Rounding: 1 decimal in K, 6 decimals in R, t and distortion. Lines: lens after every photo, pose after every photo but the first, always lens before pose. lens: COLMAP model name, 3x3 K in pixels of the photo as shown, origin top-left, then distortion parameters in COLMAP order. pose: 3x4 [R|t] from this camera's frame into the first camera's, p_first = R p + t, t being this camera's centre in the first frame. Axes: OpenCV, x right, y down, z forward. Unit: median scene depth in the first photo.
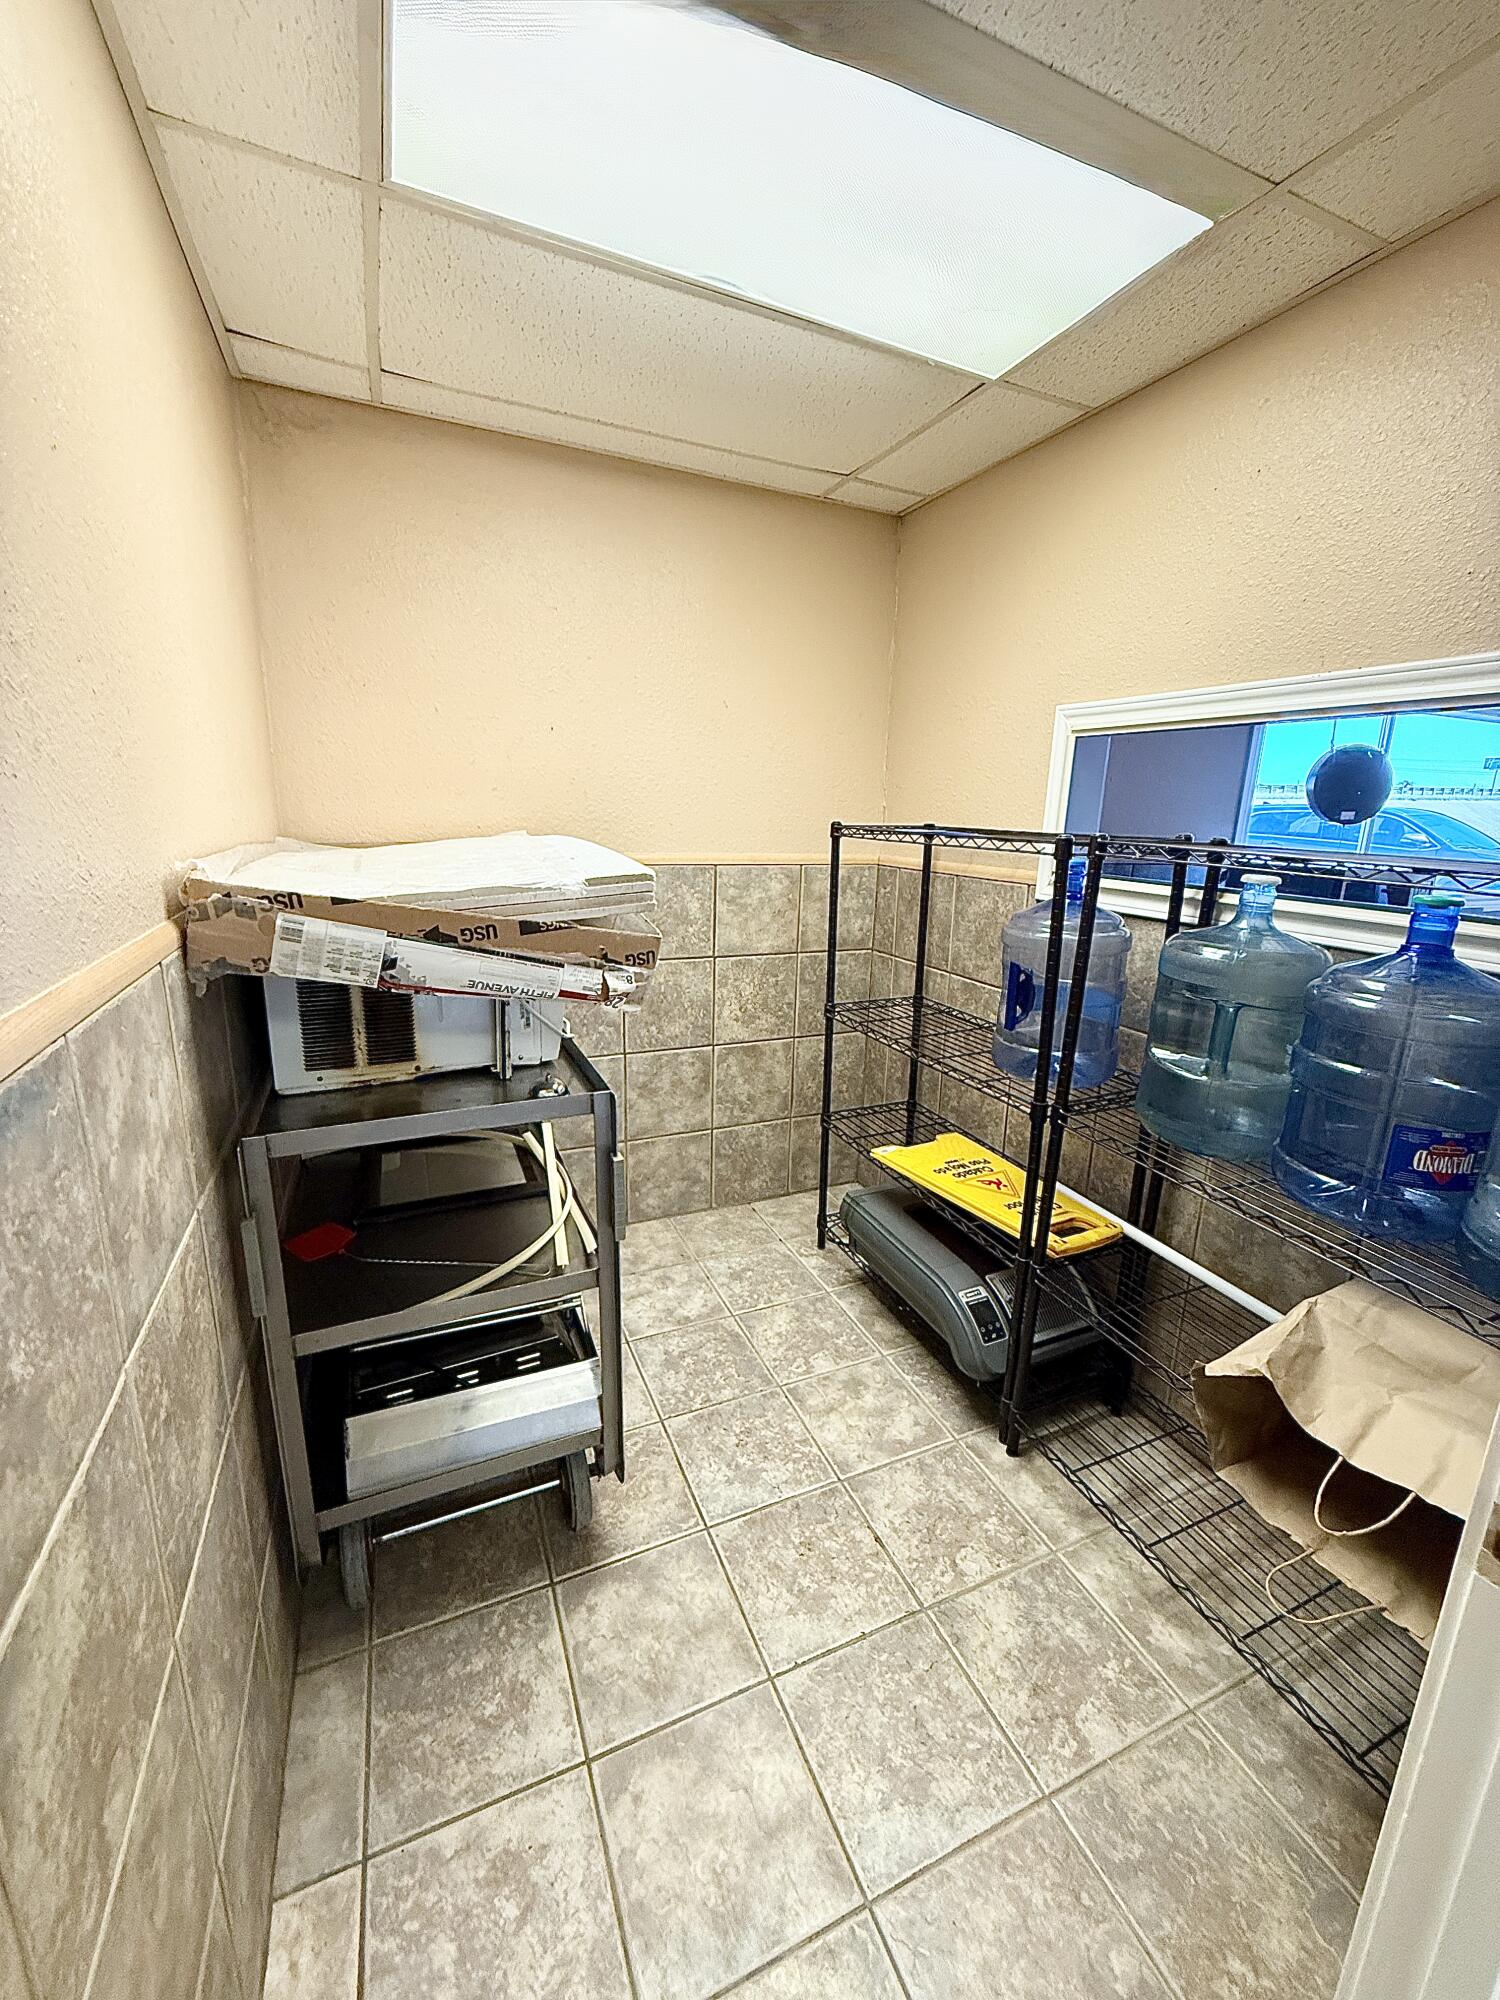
lens RADIAL K [[796.2, 0, 756.6], [0, 796.2, 1002.2], [0, 0, 1]] dist [0.002285, 0.000178]
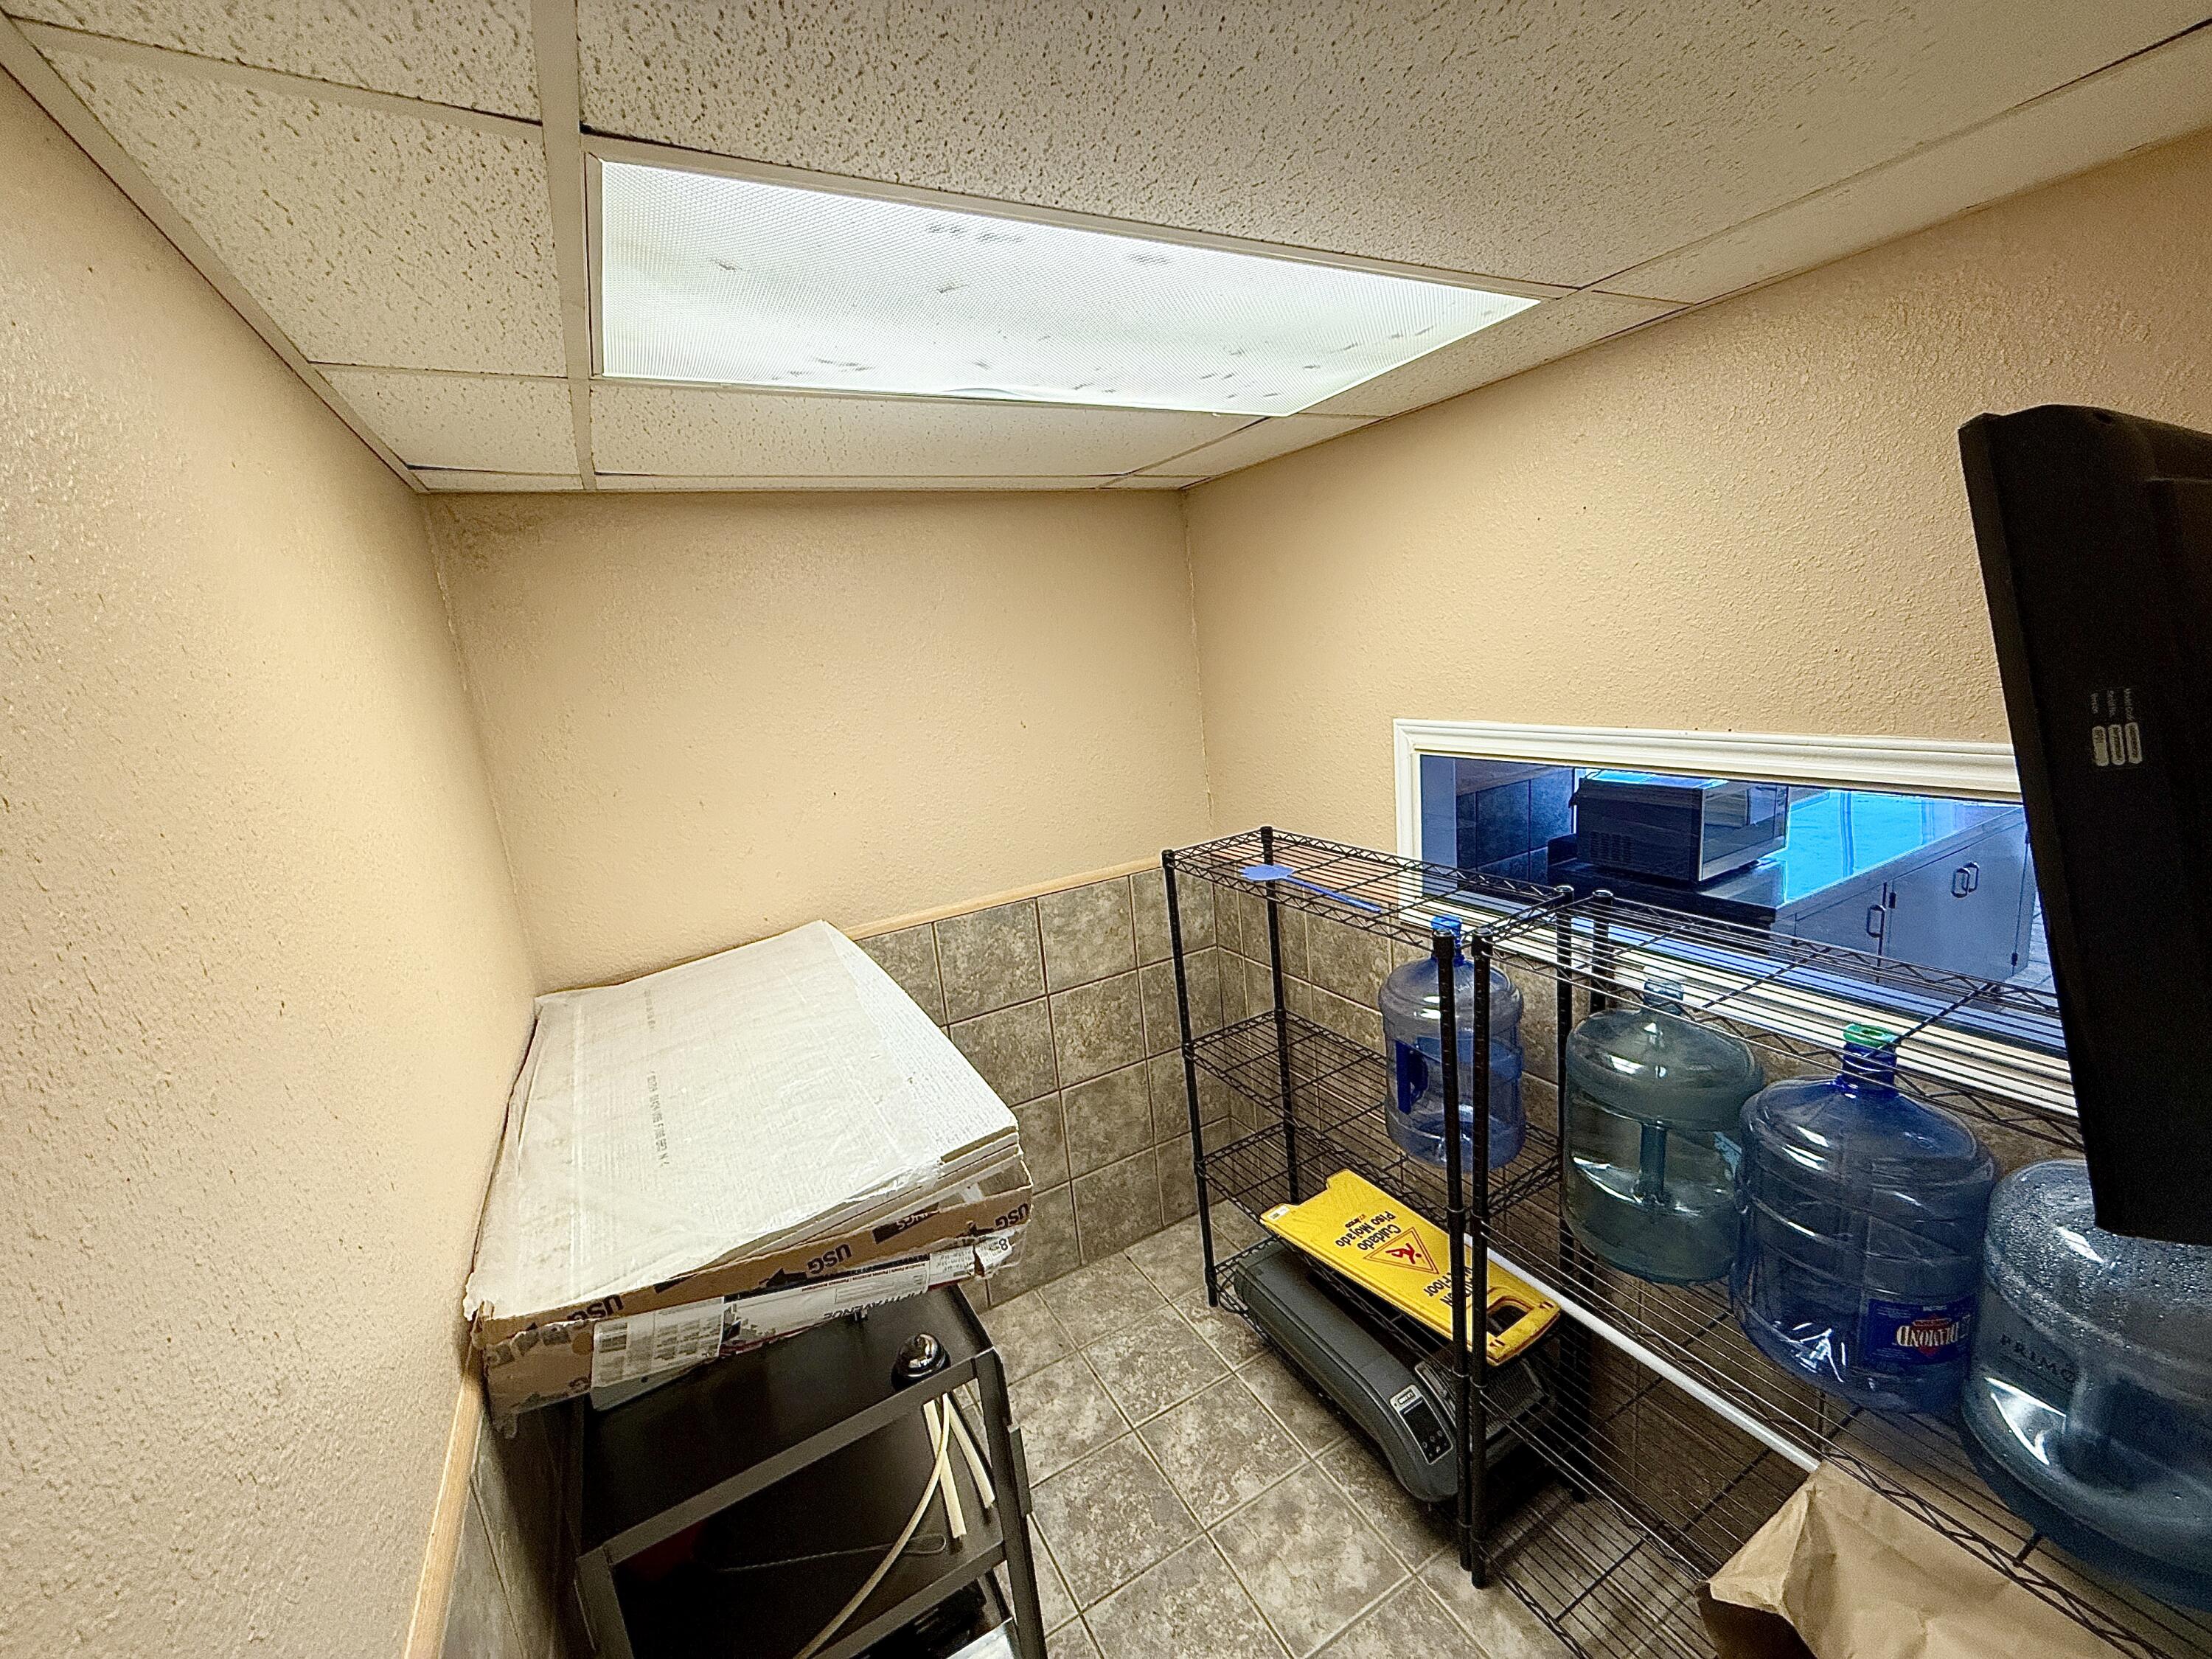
lens RADIAL K [[880.6, 0, 1106.3], [0, 880.6, 824.4], [0, 0, 1]] dist [0.002285, 0.000178]
pose [[0.988206, -0.141120, 0.059444, -0.026508], [0.142649, 0.989522, -0.022285, -0.281894], [-0.055676, 0.030502, 0.997983, 0.015310]]
